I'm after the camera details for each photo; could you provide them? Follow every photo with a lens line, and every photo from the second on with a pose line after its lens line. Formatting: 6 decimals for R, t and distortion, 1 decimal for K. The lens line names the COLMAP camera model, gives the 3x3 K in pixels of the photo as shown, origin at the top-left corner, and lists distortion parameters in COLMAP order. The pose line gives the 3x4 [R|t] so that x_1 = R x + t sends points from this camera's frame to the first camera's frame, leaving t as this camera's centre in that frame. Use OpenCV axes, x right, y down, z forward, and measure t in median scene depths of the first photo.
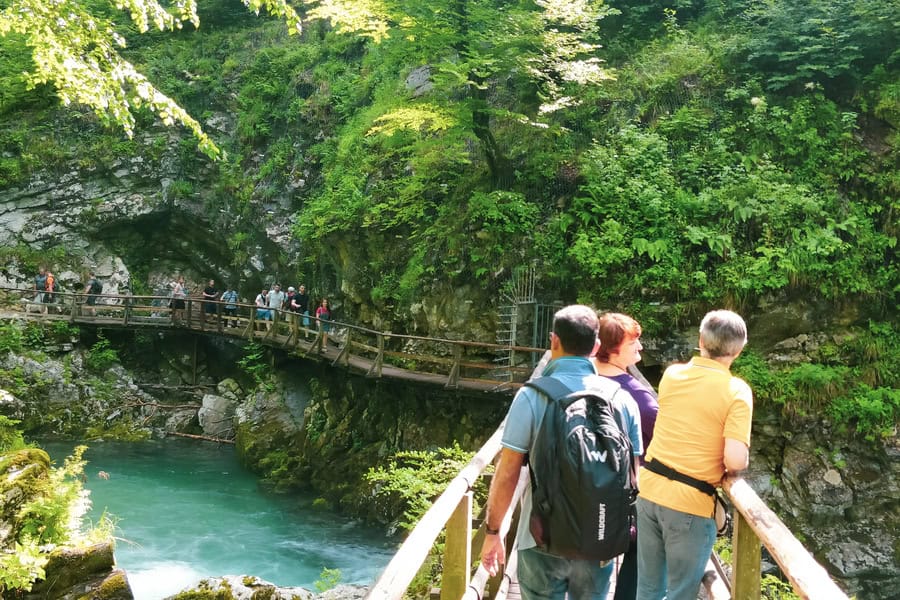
lens RADIAL K [[885.9, 0, 481.8], [0, 885.9, 301.1], [0, 0, 1]] dist [0.142044, -0.362640]
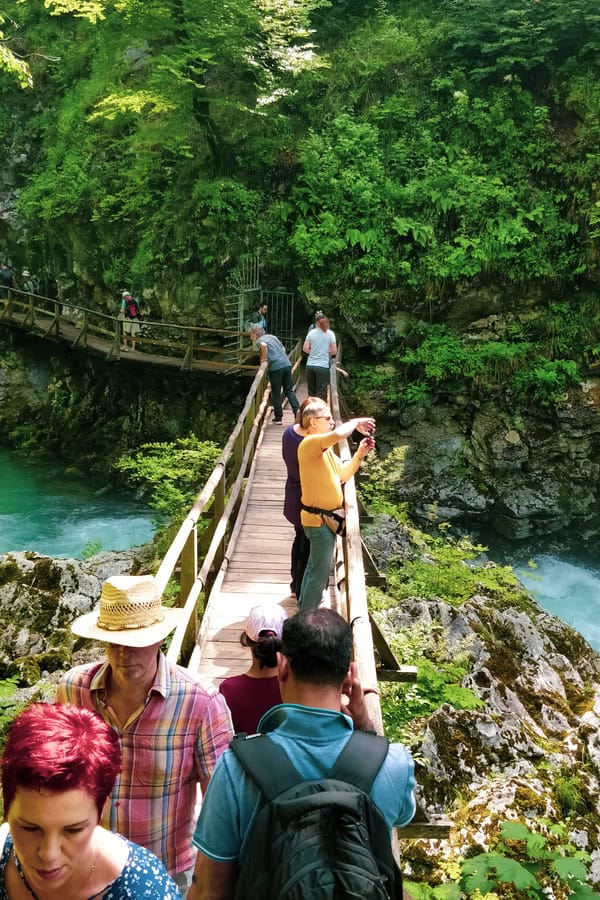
lens RADIAL K [[885.9, 0, 300.0], [0, 885.9, 450.0], [0, 0, 1]] dist [0.142044, -0.362640]
pose [[0.995441, -0.042810, 0.085236, 0.008278], [0.022619, 0.974078, 0.225079, -0.052835], [-0.092662, -0.222124, 0.970605, -0.110017]]
